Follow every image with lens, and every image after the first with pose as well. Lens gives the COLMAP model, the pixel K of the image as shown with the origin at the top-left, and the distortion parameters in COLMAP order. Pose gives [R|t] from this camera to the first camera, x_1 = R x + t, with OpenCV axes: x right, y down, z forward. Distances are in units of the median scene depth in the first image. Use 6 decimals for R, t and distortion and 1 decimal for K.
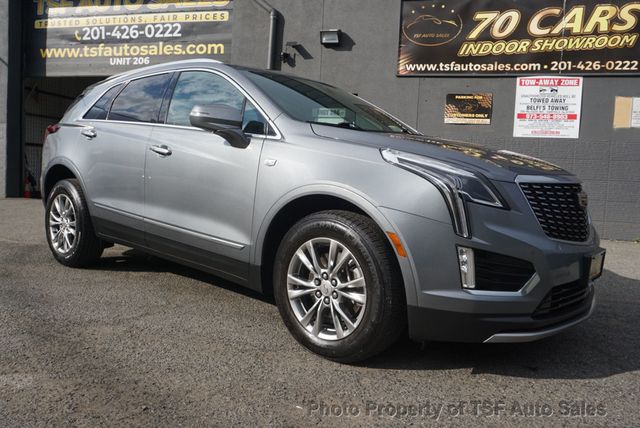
lens RADIAL K [[511.3, 0, 320.9], [0, 511.3, 211.0], [0, 0, 1]] dist [-0.005991, 0.008728]
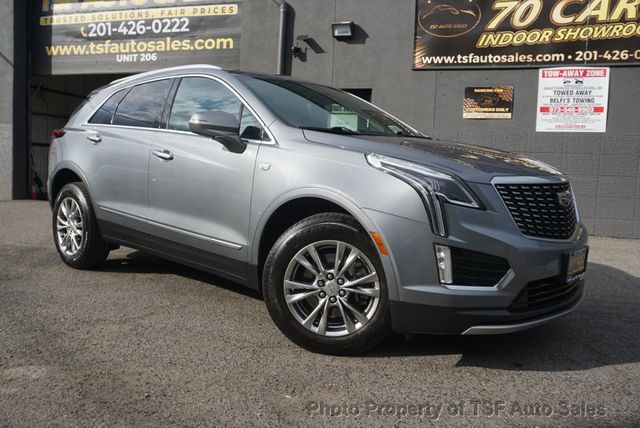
lens RADIAL K [[557.5, 0, 323.4], [0, 557.5, 212.0], [0, 0, 1]] dist [-0.012126, 0.023251]
pose [[0.999163, -0.008334, -0.040049, 0.022688], [0.008396, 0.999964, 0.001378, -0.000940], [0.040037, -0.001713, 0.999197, -0.047309]]
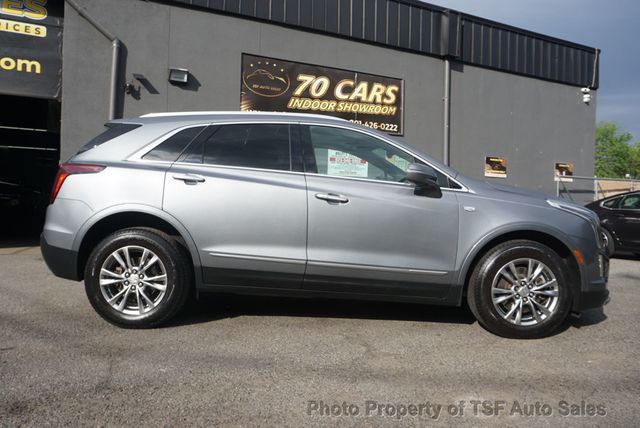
lens RADIAL K [[488.4, 0, 314.3], [0, 488.4, 214.9], [0, 0, 1]] dist [-0.031568, 0.031678]
pose [[0.761329, -0.038638, 0.647213, -0.442711], [0.065338, 0.997713, -0.017296, -0.027814], [-0.645065, 0.055455, 0.762113, 0.099762]]
